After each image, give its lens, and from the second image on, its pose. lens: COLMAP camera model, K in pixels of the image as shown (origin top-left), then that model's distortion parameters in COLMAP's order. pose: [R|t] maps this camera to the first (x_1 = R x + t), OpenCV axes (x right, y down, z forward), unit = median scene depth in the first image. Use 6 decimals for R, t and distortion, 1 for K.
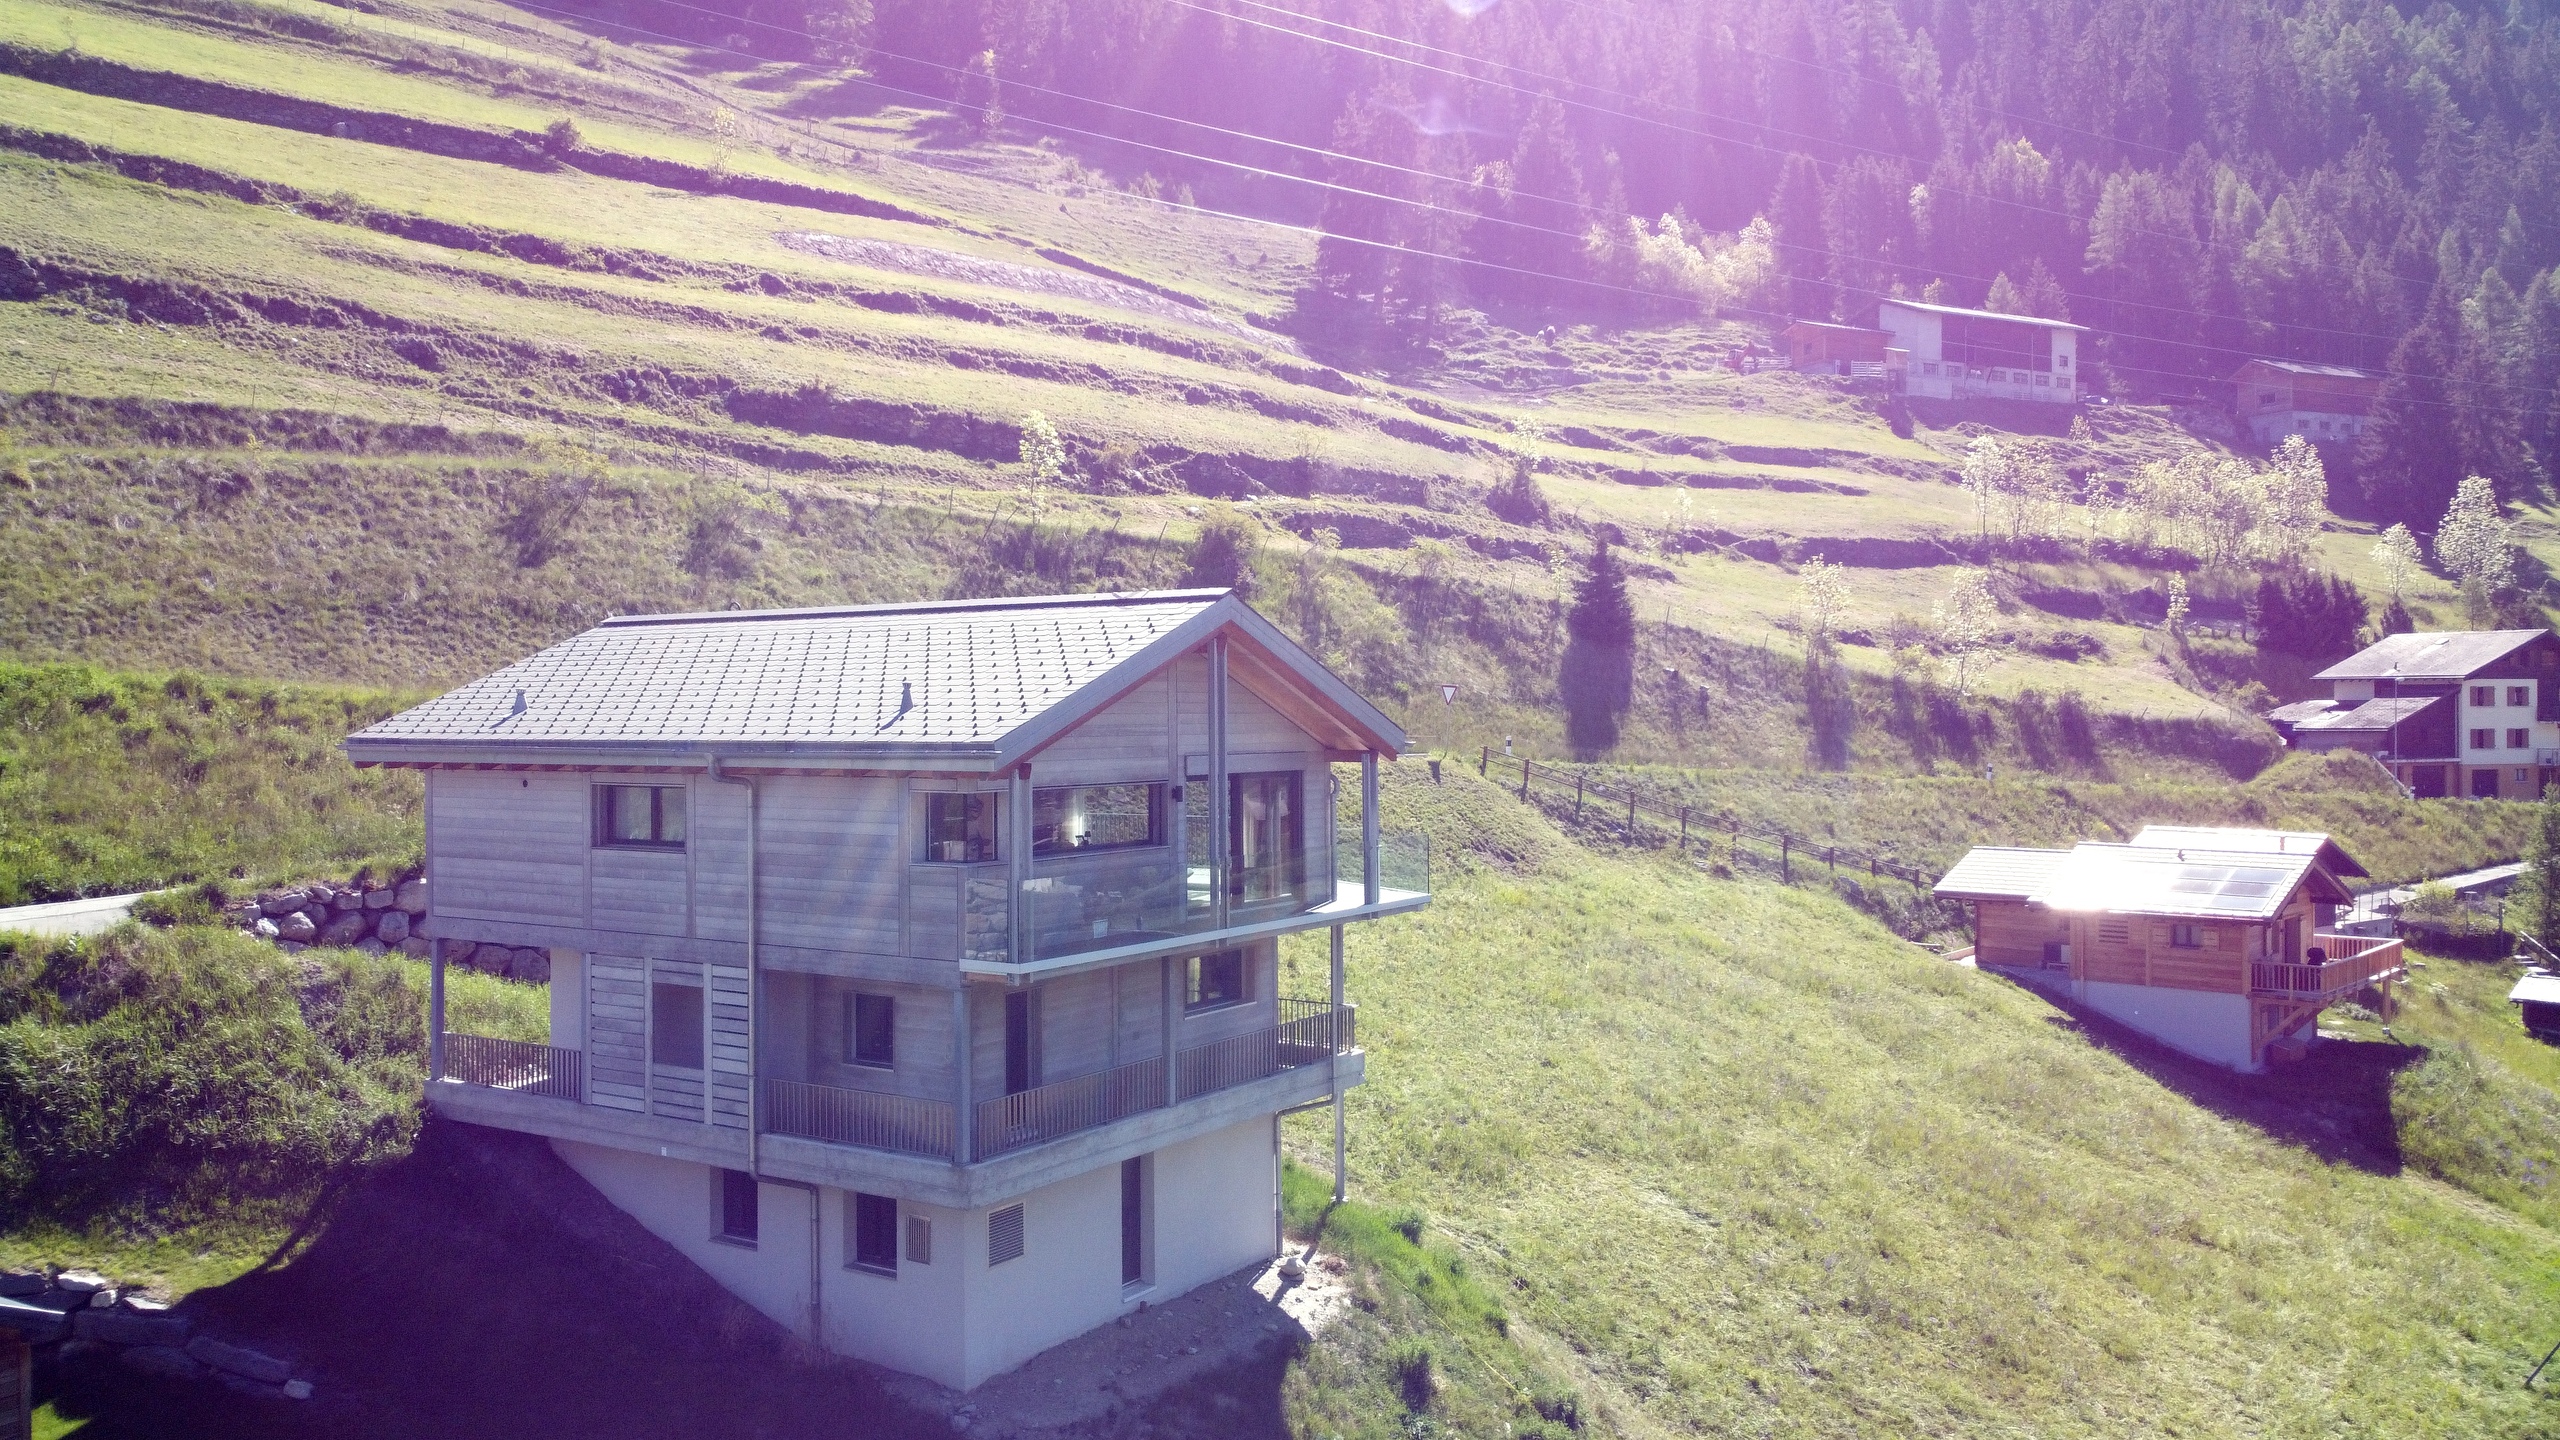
lens RADIAL K [[1925.3, 0, 1280.0], [0, 1925.3, 720.0], [0, 0, 1]] dist [0.011073, -0.017992]
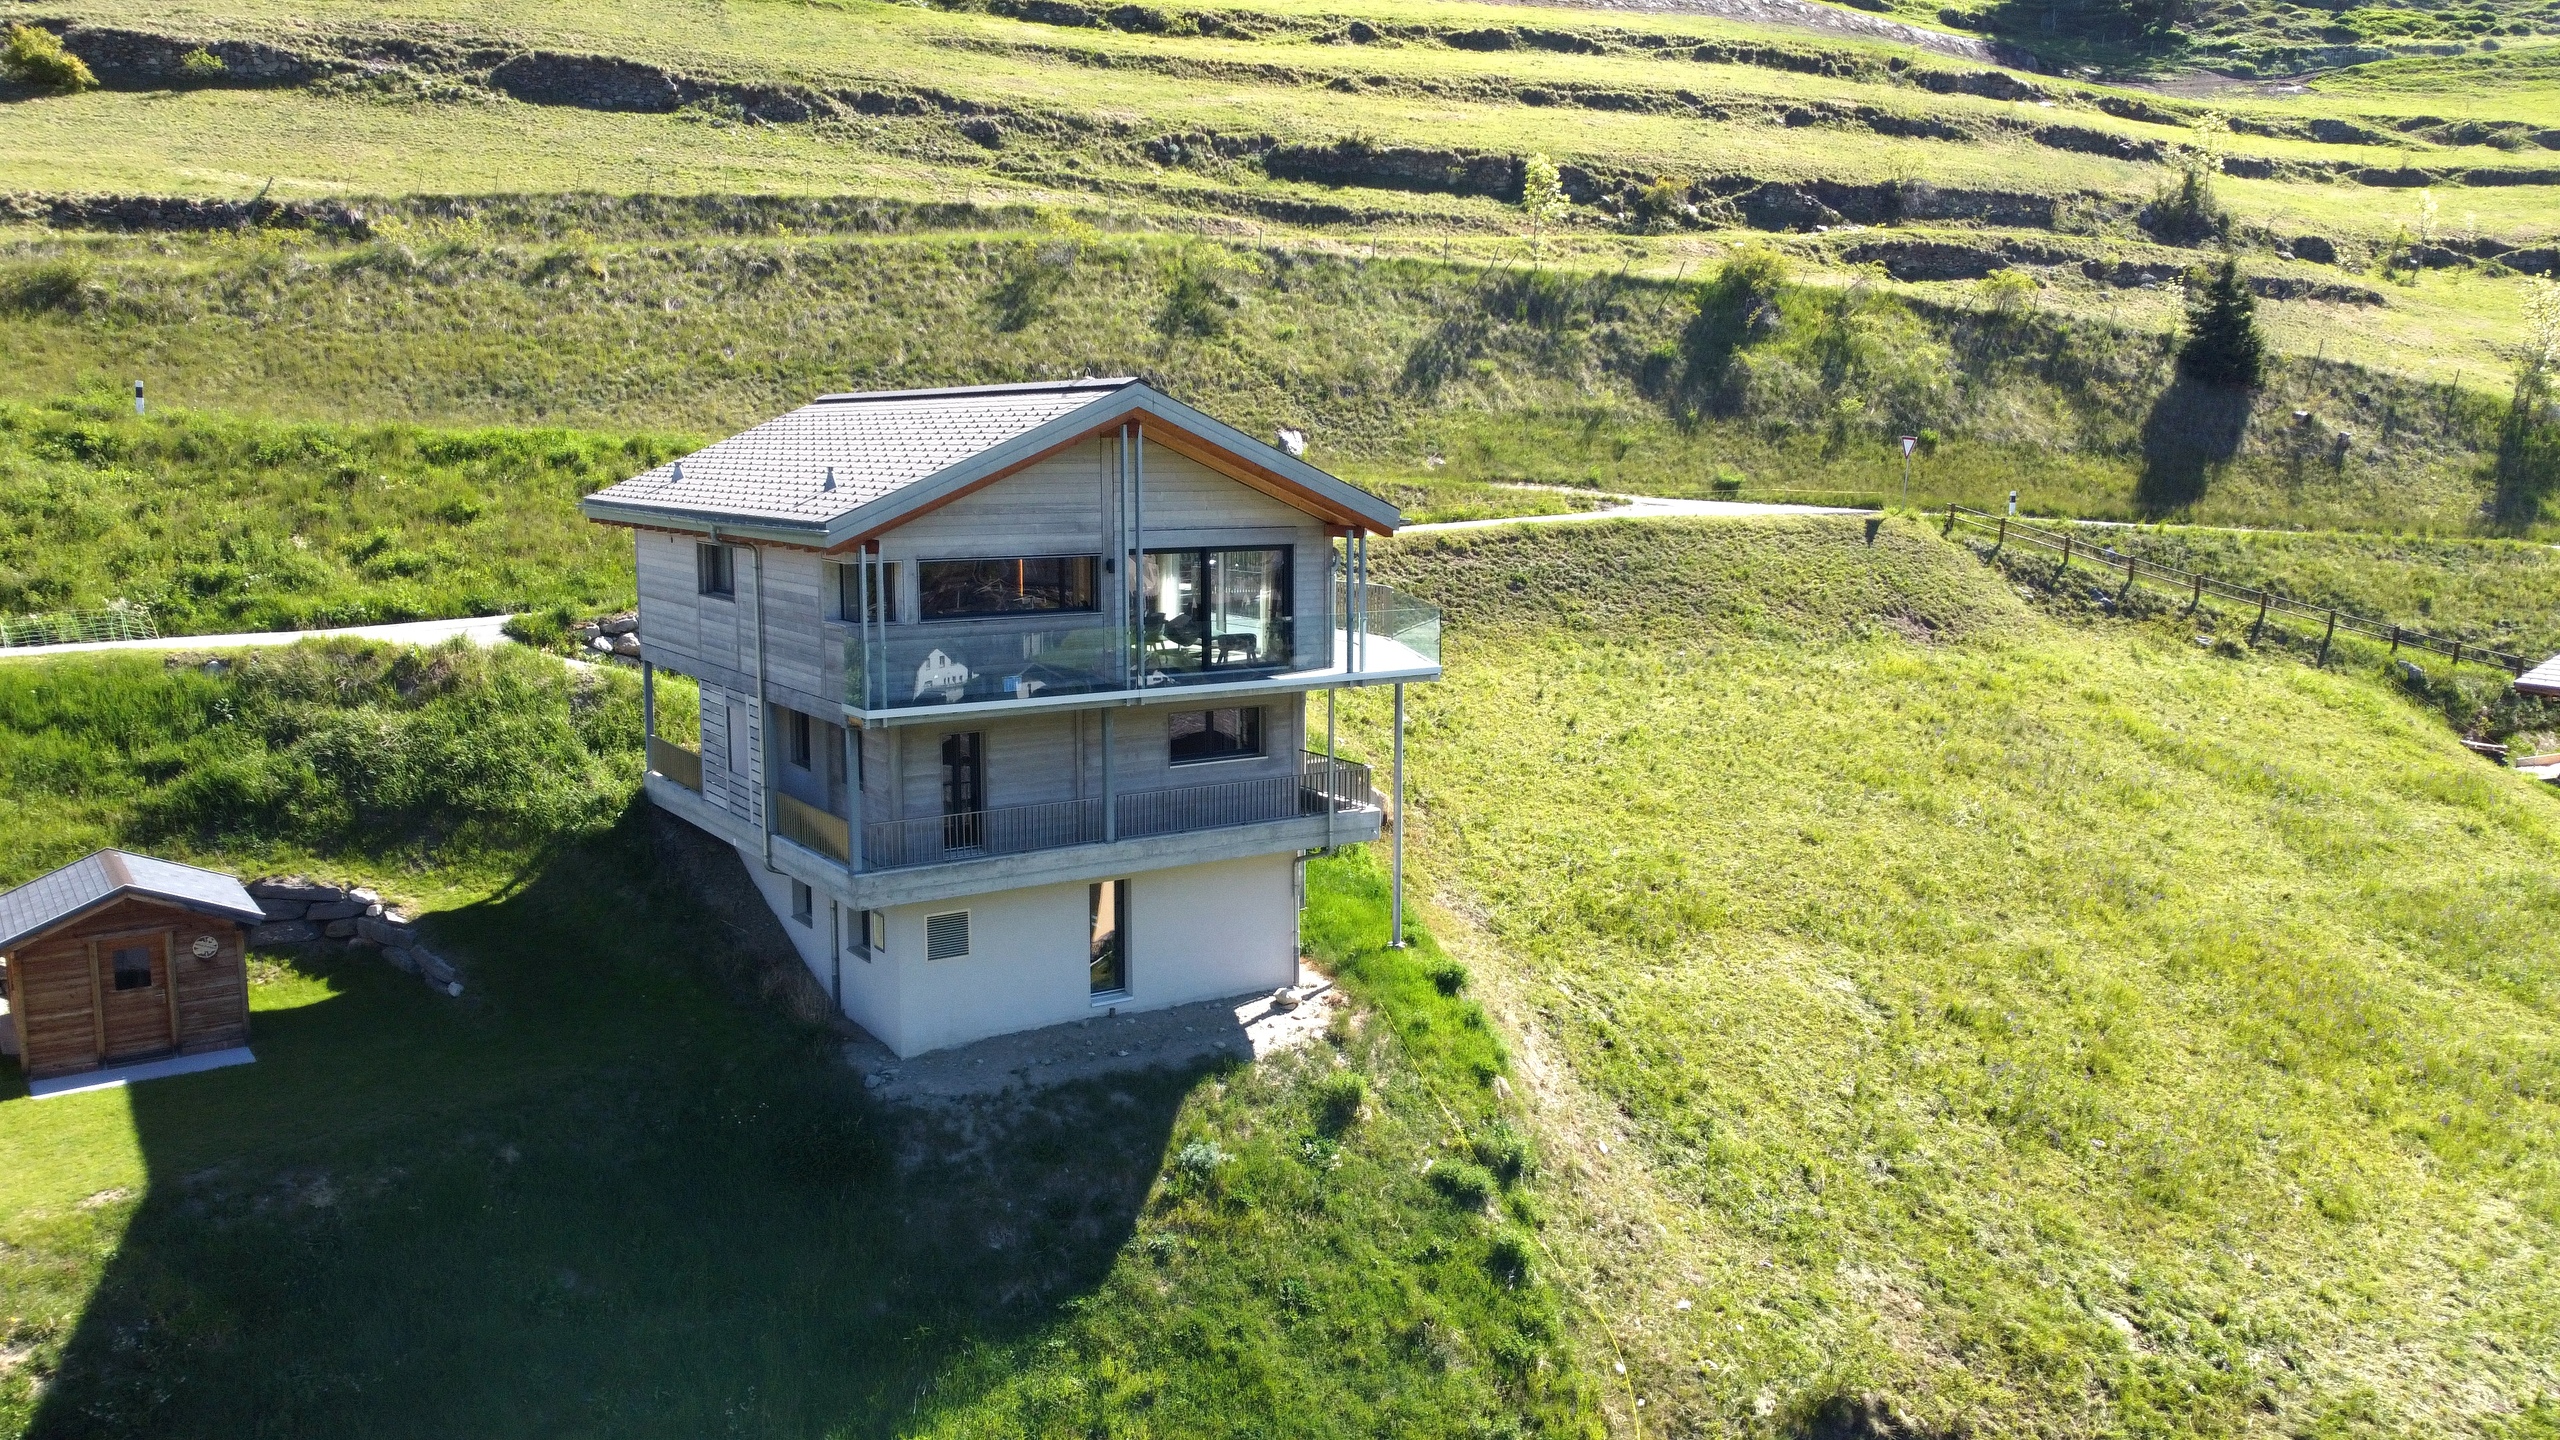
lens RADIAL K [[1925.3, 0, 1280.0], [0, 1925.3, 720.0], [0, 0, 1]] dist [0.011073, -0.017992]
pose [[0.915705, 0.062402, -0.396977, 0.198218], [-0.006600, 0.990072, 0.140410, -0.012259], [0.401797, -0.125954, 0.907025, 0.010920]]
